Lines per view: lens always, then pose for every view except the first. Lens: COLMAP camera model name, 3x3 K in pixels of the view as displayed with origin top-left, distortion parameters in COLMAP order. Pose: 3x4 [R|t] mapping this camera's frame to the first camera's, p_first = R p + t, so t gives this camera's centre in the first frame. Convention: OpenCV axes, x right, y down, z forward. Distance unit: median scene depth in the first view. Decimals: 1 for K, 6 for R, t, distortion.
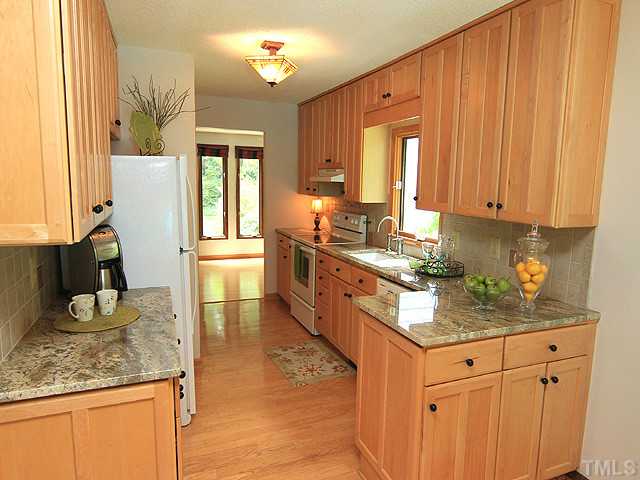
lens RADIAL K [[419.1, 0, 319.7], [0, 419.1, 237.7], [0, 0, 1]] dist [-0.002800, -0.002566]
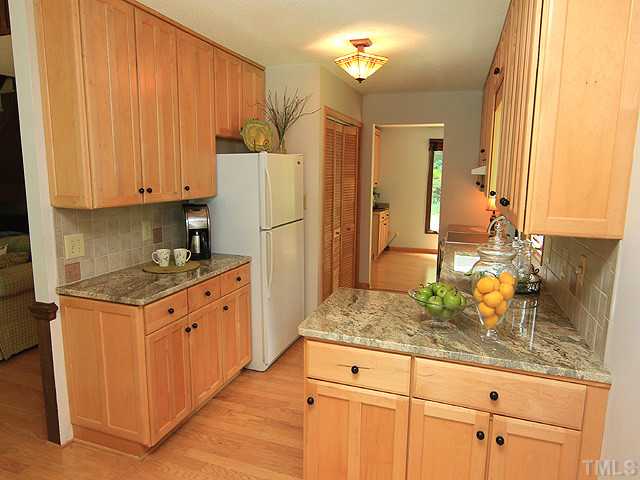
lens RADIAL K [[419.1, 0, 316.4], [0, 419.1, 237.1], [0, 0, 1]] dist [-0.002800, -0.002566]
pose [[0.740321, 0.094405, -0.665592, 0.768601], [-0.088337, 0.995167, 0.042896, -0.017344], [0.666425, 0.027039, 0.745082, 0.227173]]
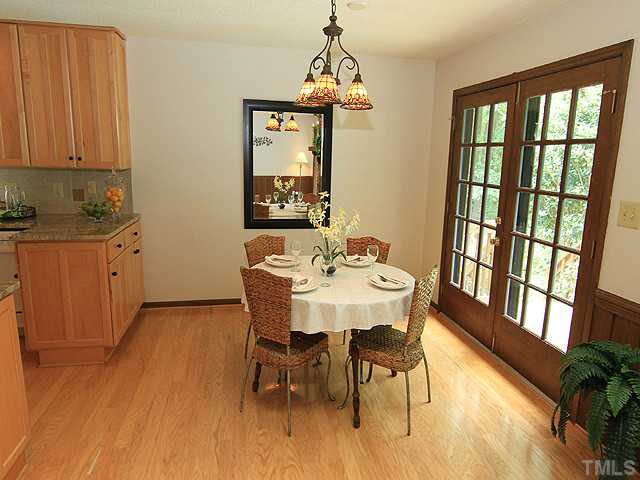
lens RADIAL K [[419.1, 0, 321.0], [0, 419.1, 237.1], [0, 0, 1]] dist [-0.002800, -0.002566]
pose [[0.198584, -0.202500, 0.958936, -1.040503], [0.107089, 0.977047, 0.184148, 0.020089], [-0.974216, 0.066123, 0.215712, -0.202917]]
